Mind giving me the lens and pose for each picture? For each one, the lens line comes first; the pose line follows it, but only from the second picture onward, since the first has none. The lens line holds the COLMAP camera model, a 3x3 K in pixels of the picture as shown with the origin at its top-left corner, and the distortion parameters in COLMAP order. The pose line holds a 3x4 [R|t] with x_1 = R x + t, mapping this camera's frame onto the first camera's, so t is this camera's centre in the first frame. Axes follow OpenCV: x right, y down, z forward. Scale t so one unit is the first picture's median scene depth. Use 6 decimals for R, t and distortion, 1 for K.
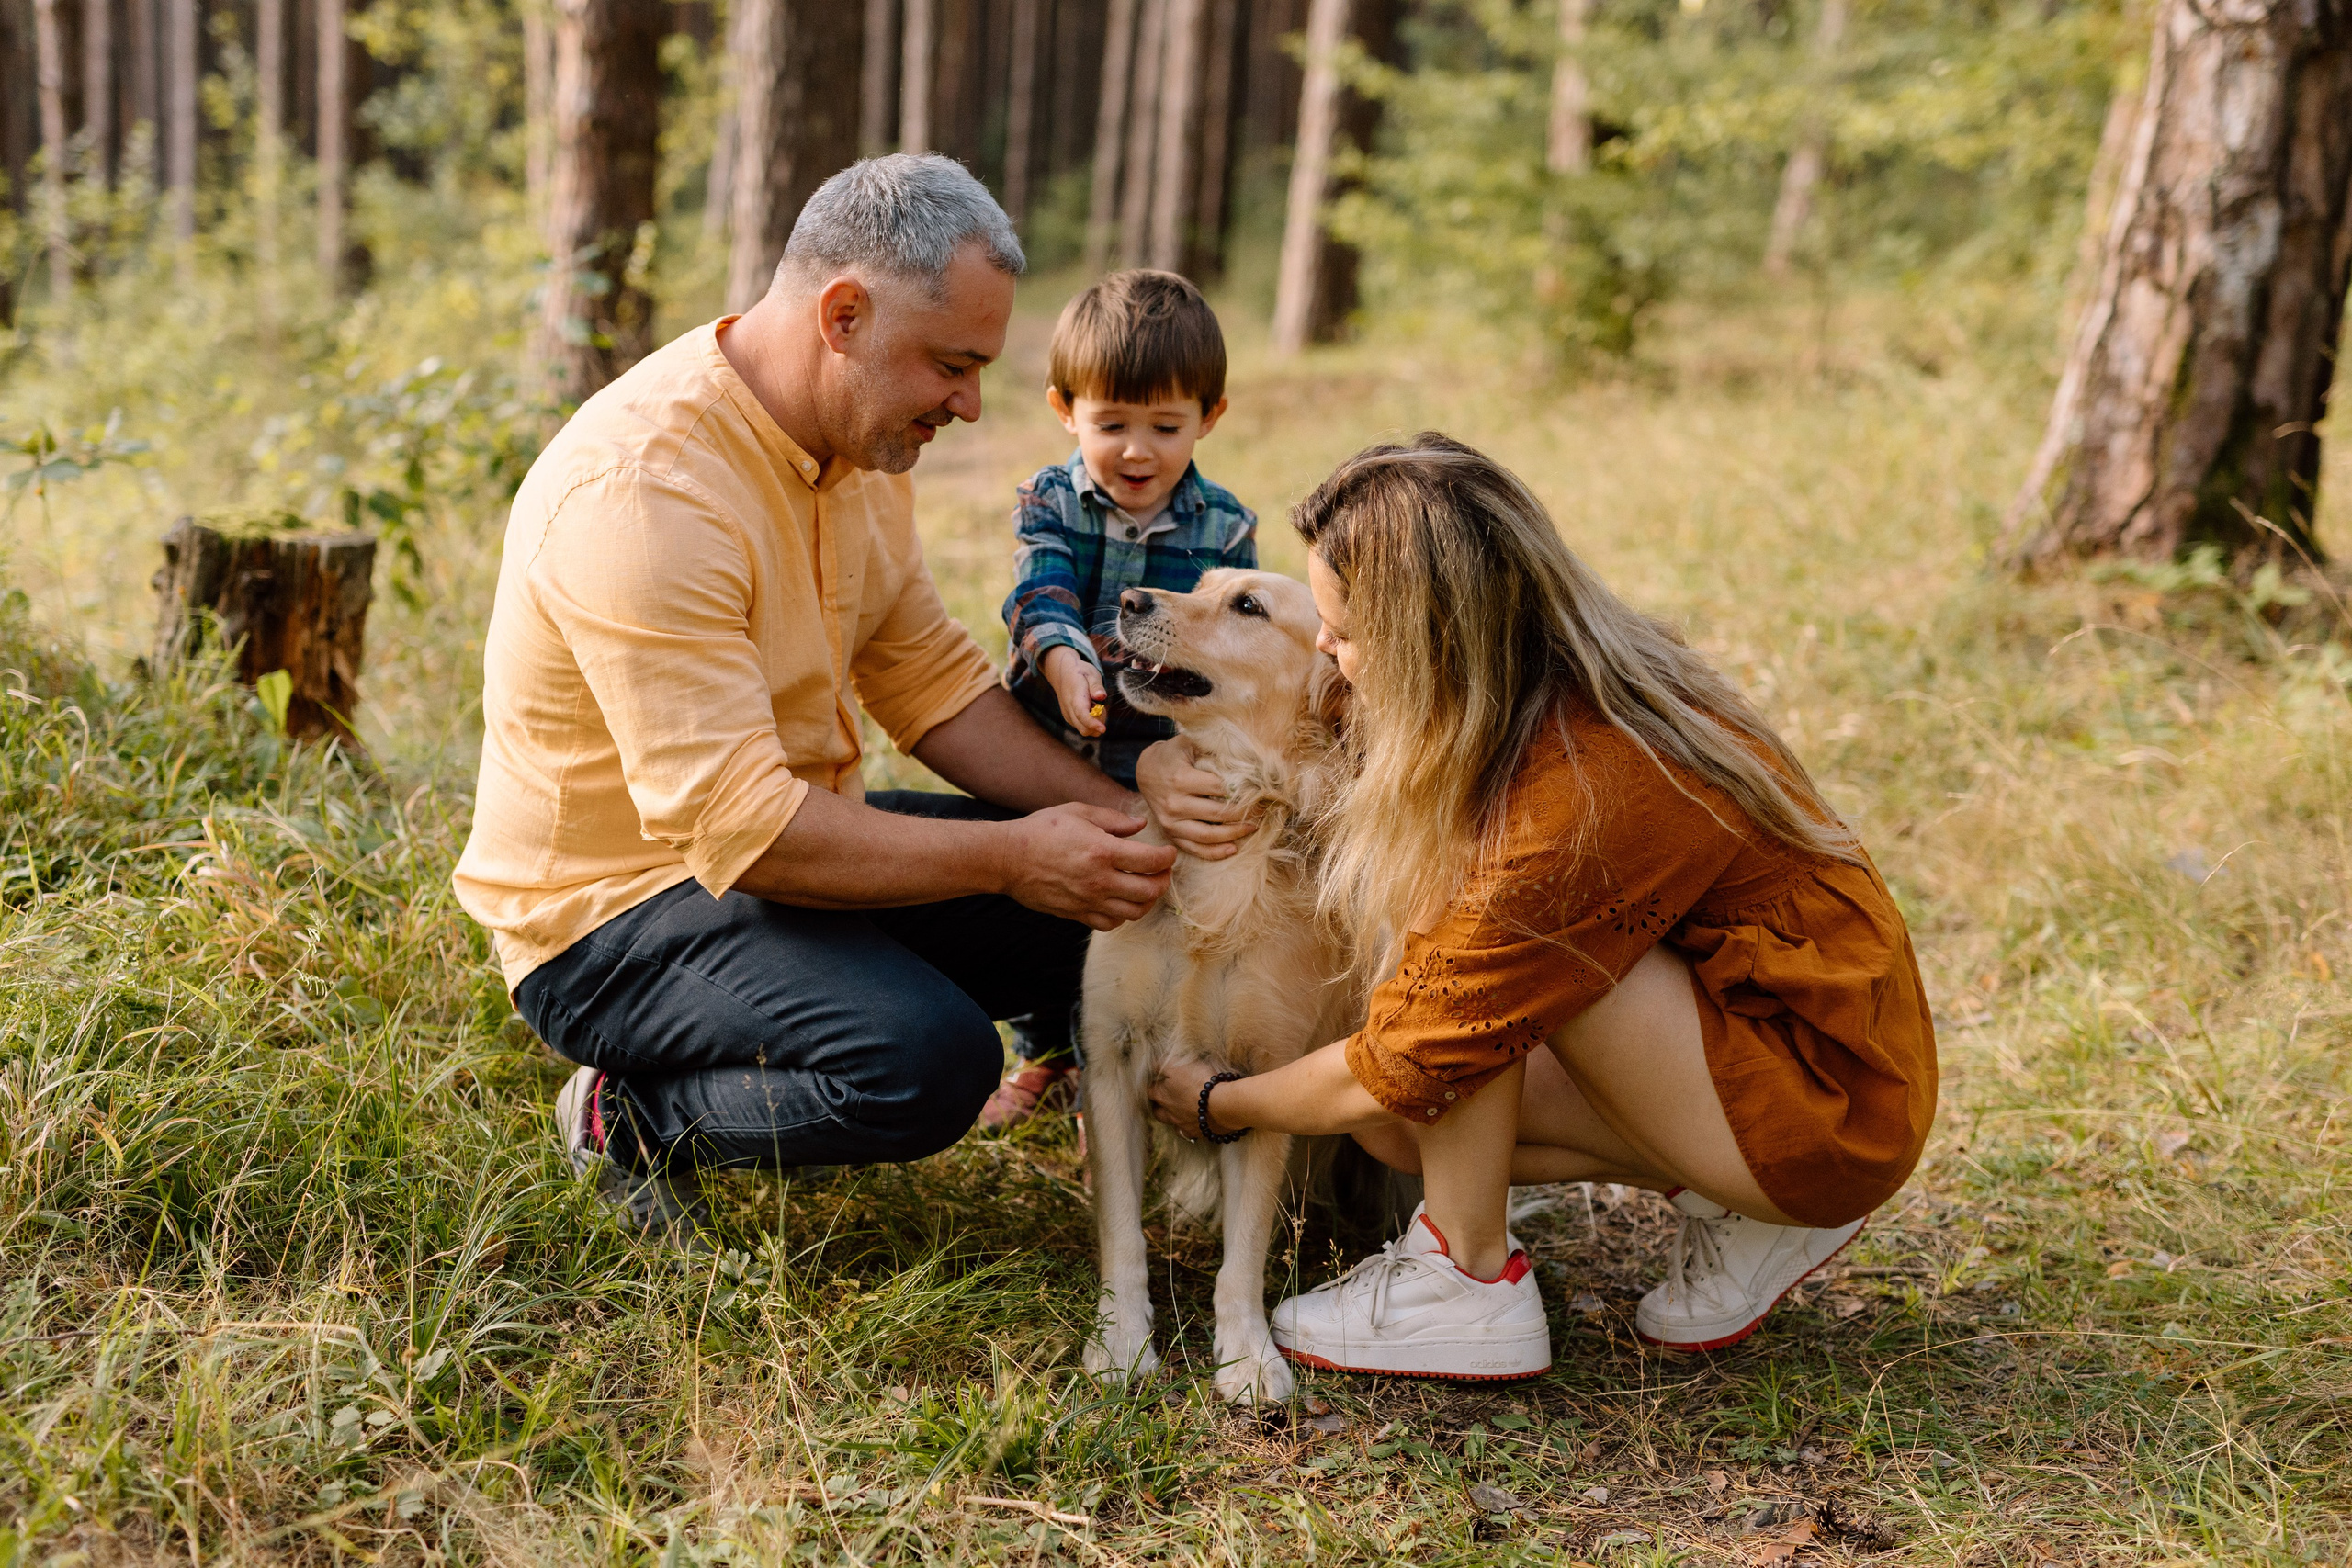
lens RADIAL K [[3177.8, 0, 1176.0], [0, 3177.8, 784.0], [0, 0, 1]] dist [-0.004485, 0.025716]
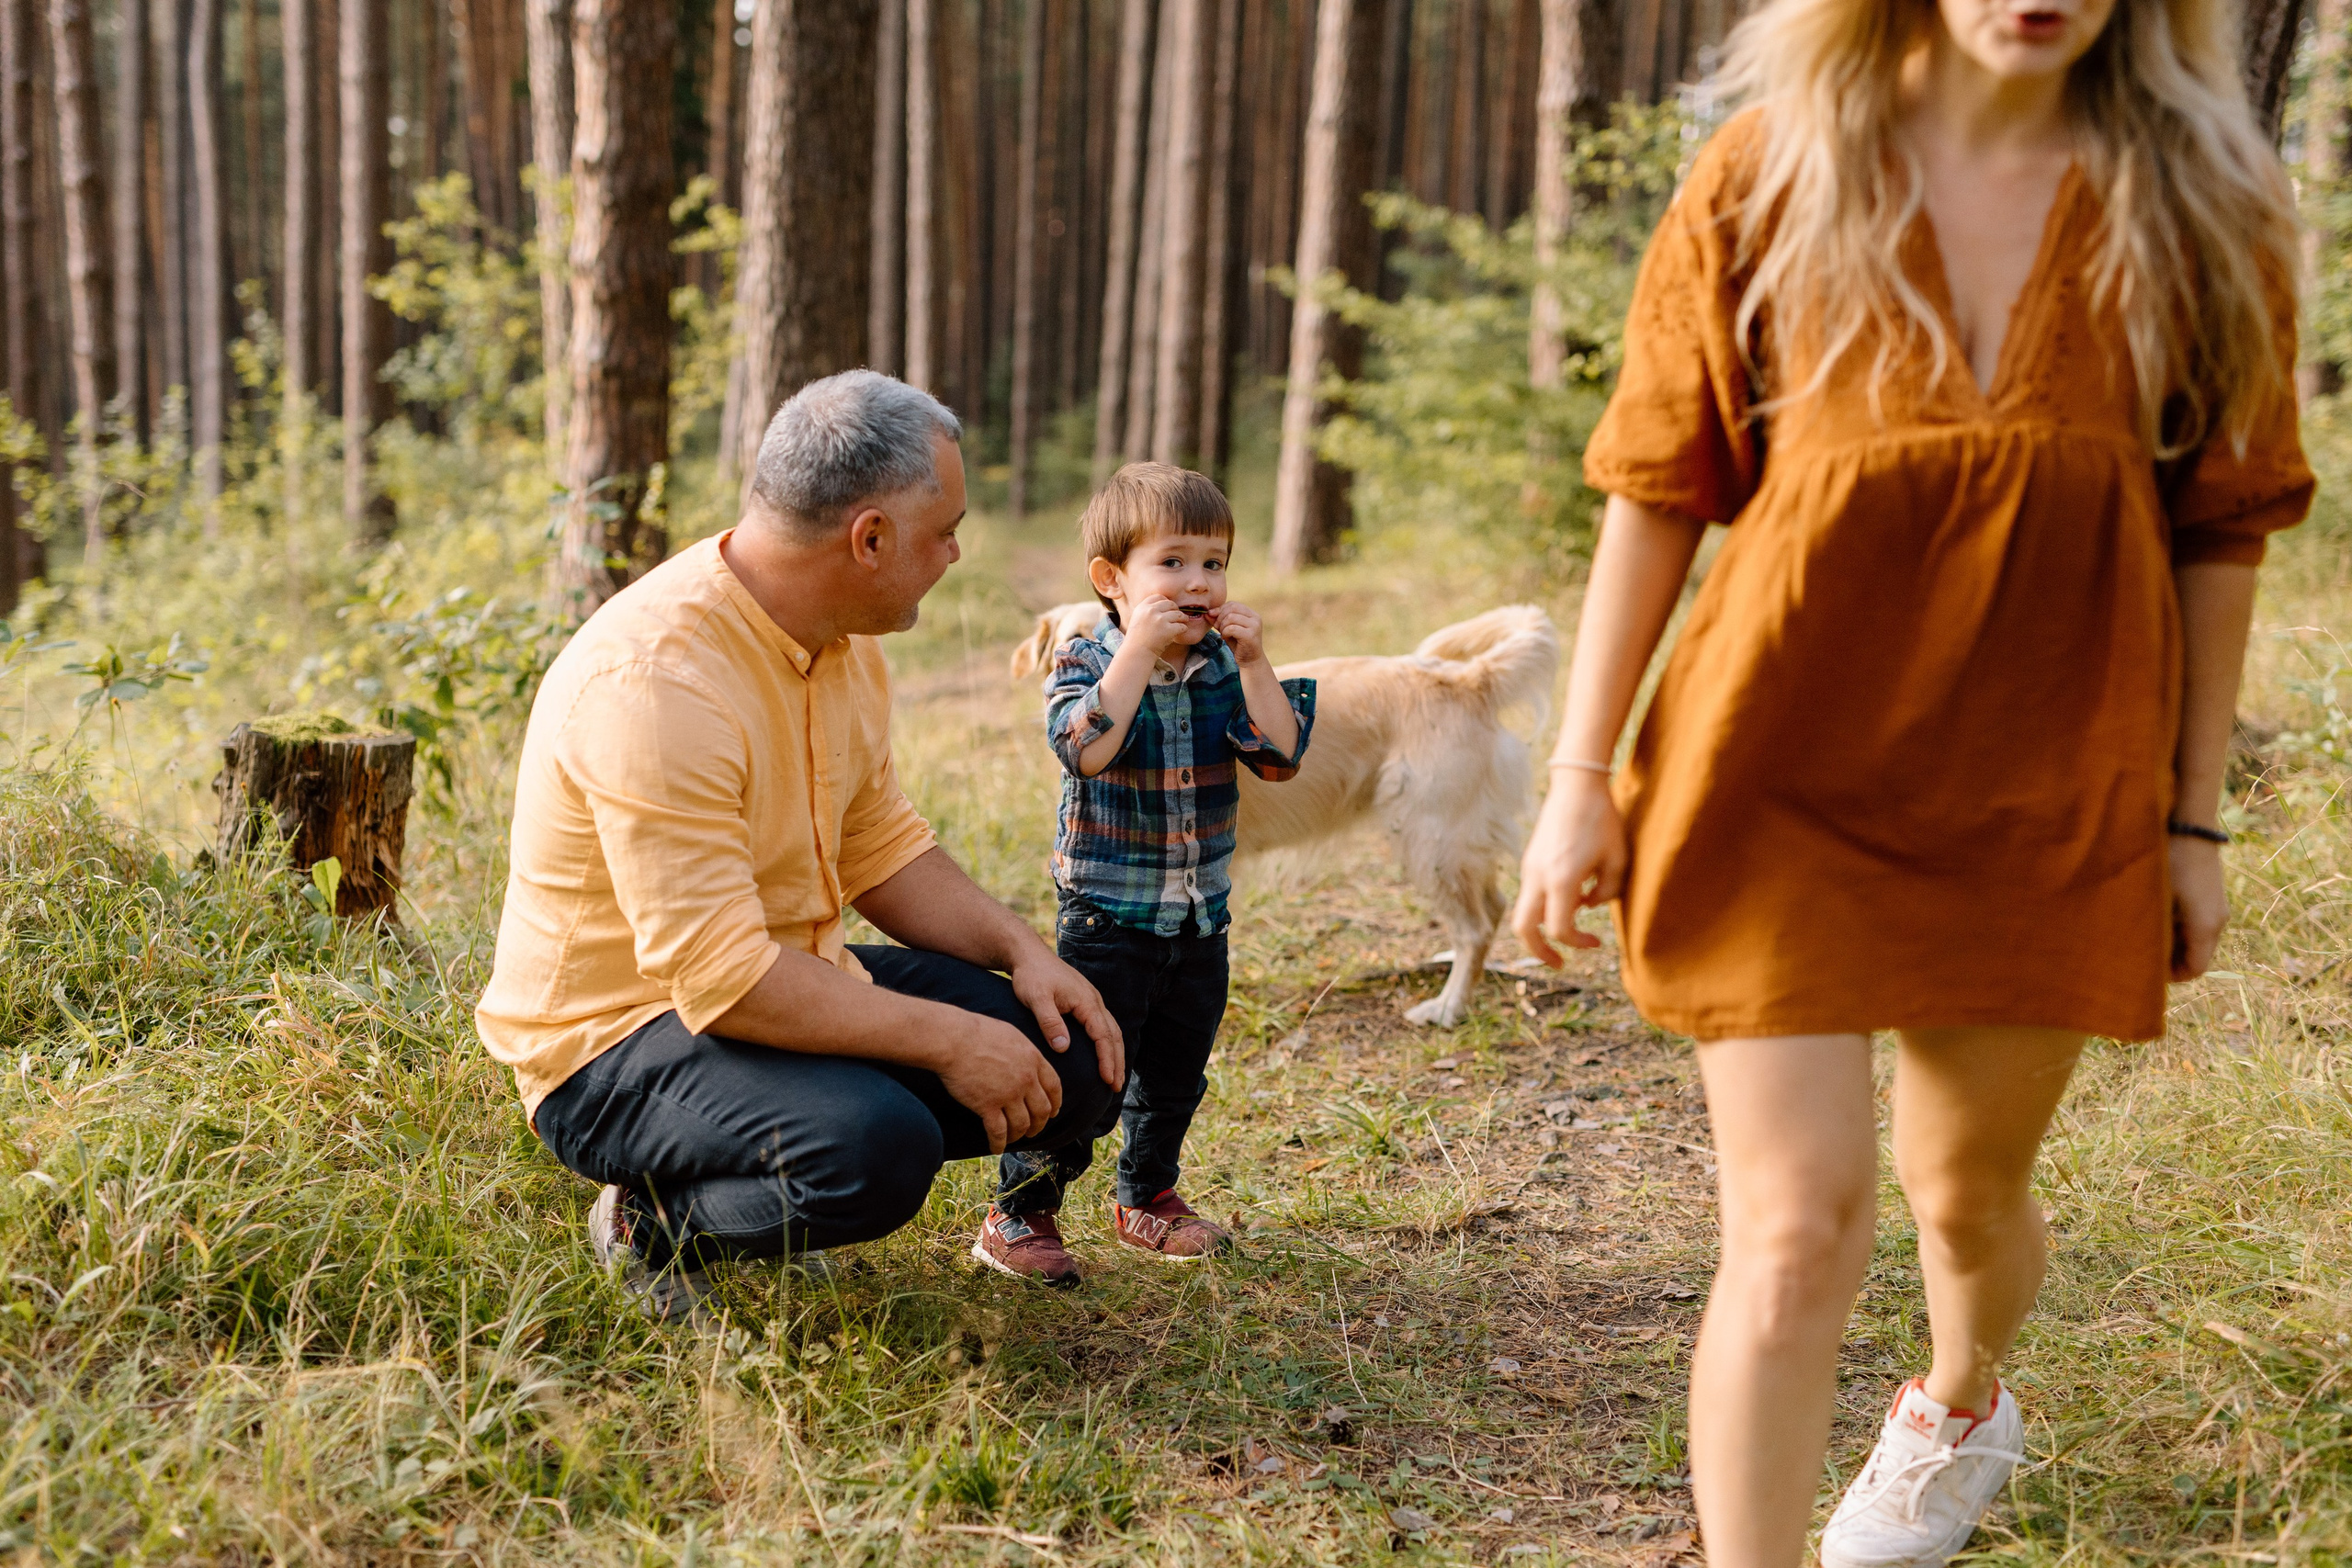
lens RADIAL K [[3208.3, 0, 1155.9], [0, 3208.3, 794.5], [0, 0, 1]] dist [0.003772, -0.024532]
pose [[0.999501, -0.028551, -0.013541, 0.015348], [0.027521, 0.997103, -0.070916, 0.021869], [0.015526, 0.070508, 0.997390, -0.082134]]
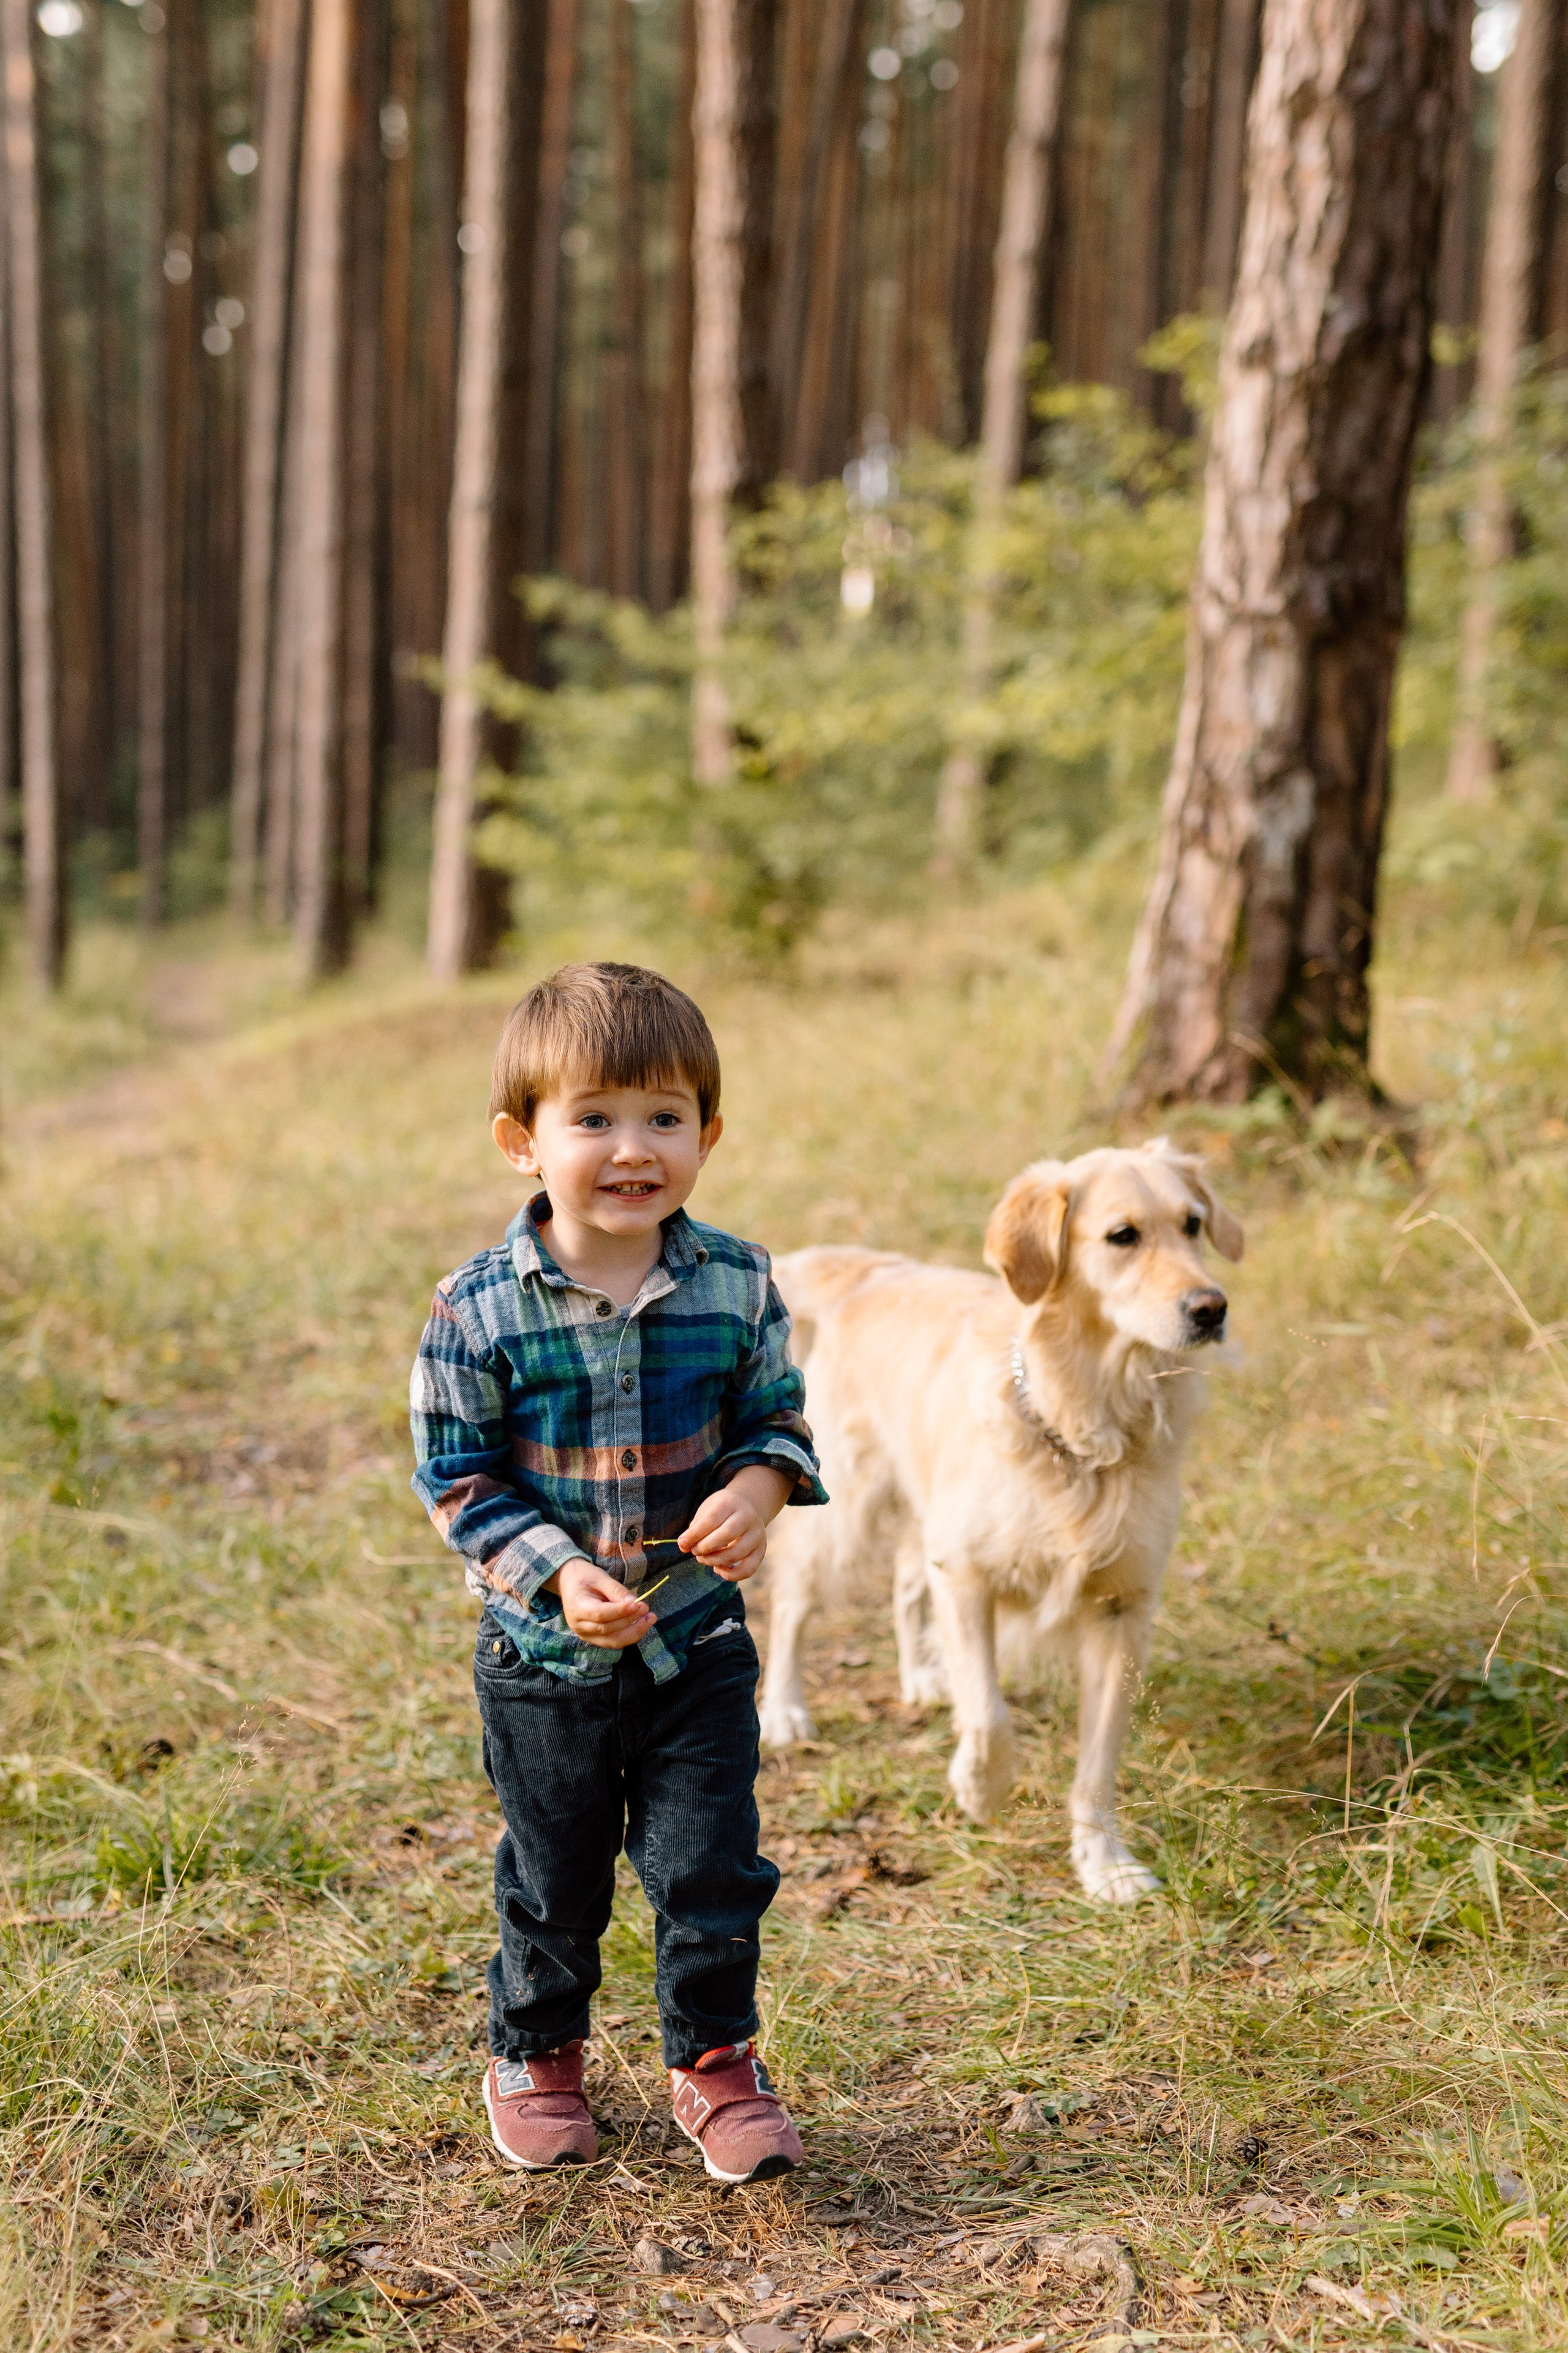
lens RADIAL K [[3495.2, 0, 784.0], [0, 3495.2, 1176.5], [0, 0, 1]] dist [0.008083, 0.062461]
pose [[0.990856, -0.058084, 0.121778, 0.012899], [0.068027, 0.994539, -0.079149, 0.036955], [-0.116516, 0.086709, 0.989397, -0.153761]]
